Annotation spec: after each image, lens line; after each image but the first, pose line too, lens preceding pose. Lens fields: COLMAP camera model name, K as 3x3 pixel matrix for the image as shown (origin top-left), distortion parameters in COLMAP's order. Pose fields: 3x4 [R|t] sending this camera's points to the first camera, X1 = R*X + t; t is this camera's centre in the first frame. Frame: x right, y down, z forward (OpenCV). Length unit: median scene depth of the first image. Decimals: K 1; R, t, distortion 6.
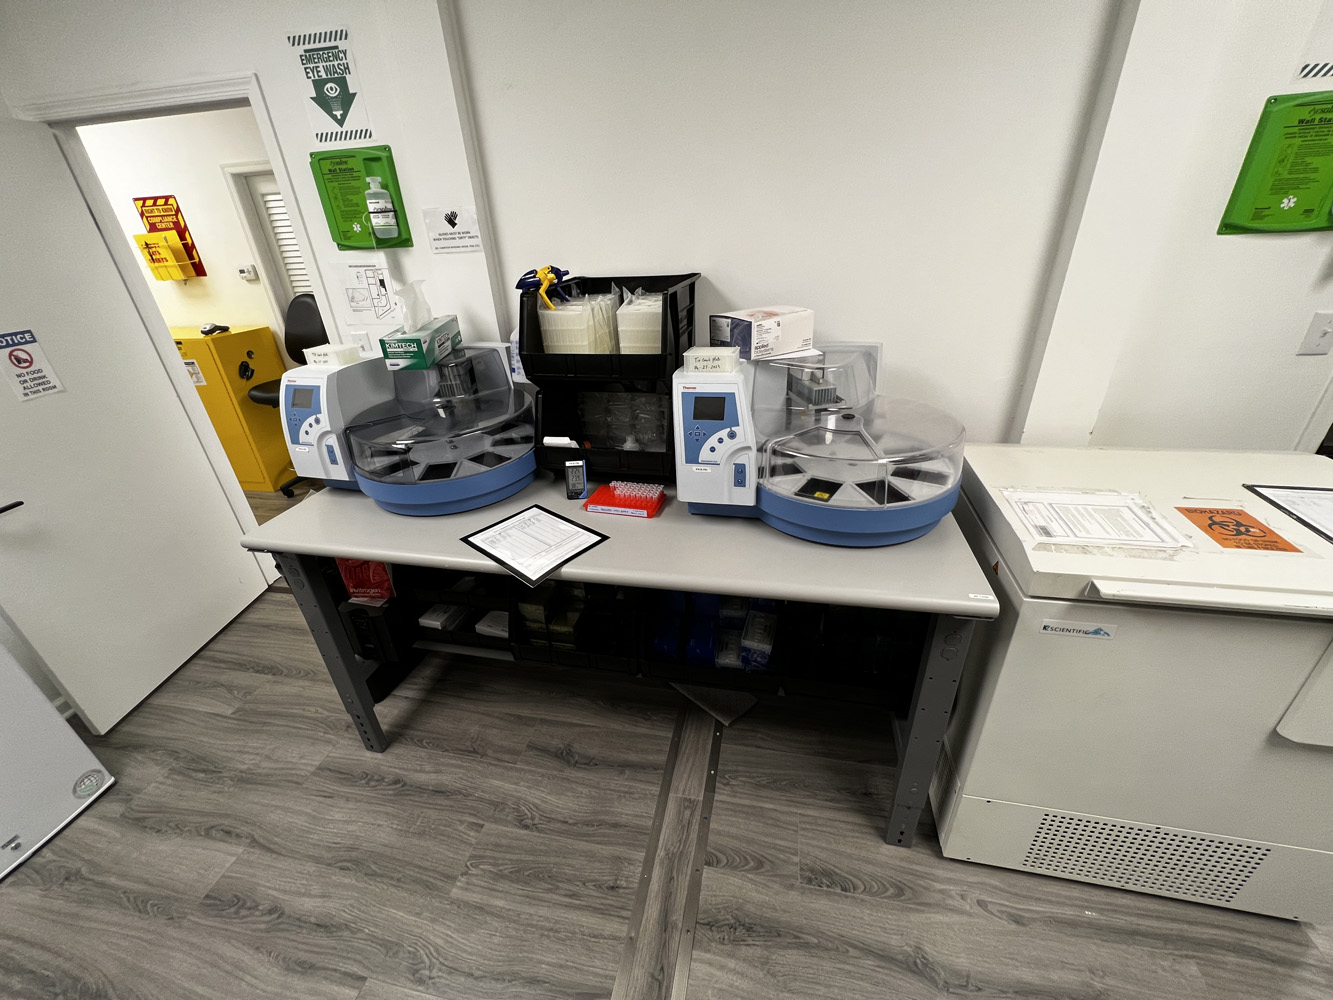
lens RADIAL K [[536.5, 0, 663.1], [0, 536.5, 495.0], [0, 0, 1]] dist [-0.002299, 0.000255]
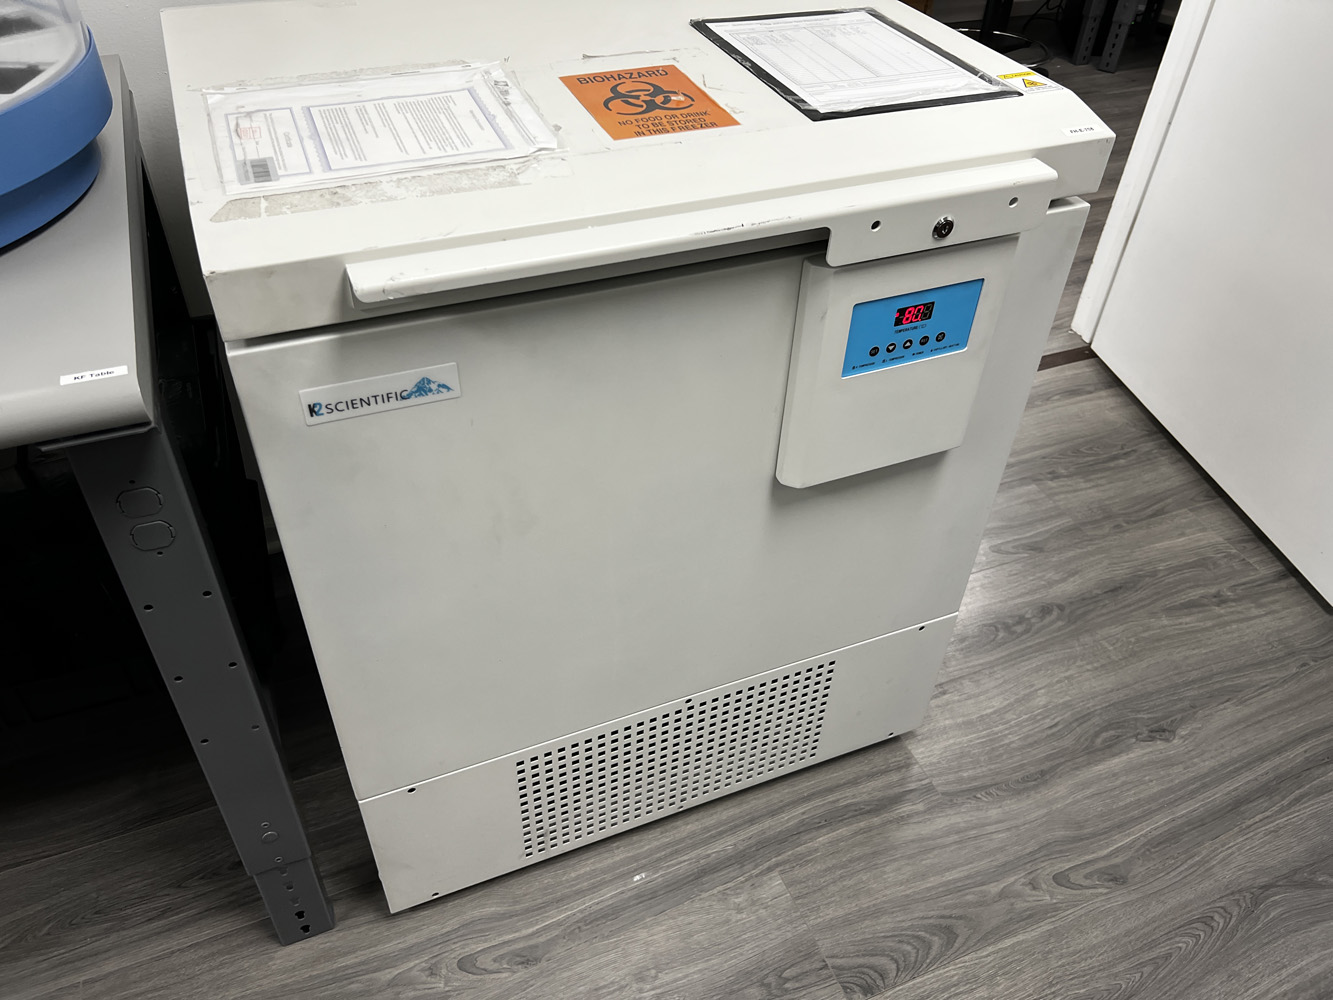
lens RADIAL K [[1026.9, 0, 668.0], [0, 1026.9, 494.6], [0, 0, 1]] dist [0.009218, -0.005370]
pose [[0.811306, -0.310365, 0.495436, 0.449788], [0.189463, 0.941292, 0.279415, 0.120471], [-0.553071, -0.132824, 0.822478, 0.167267]]
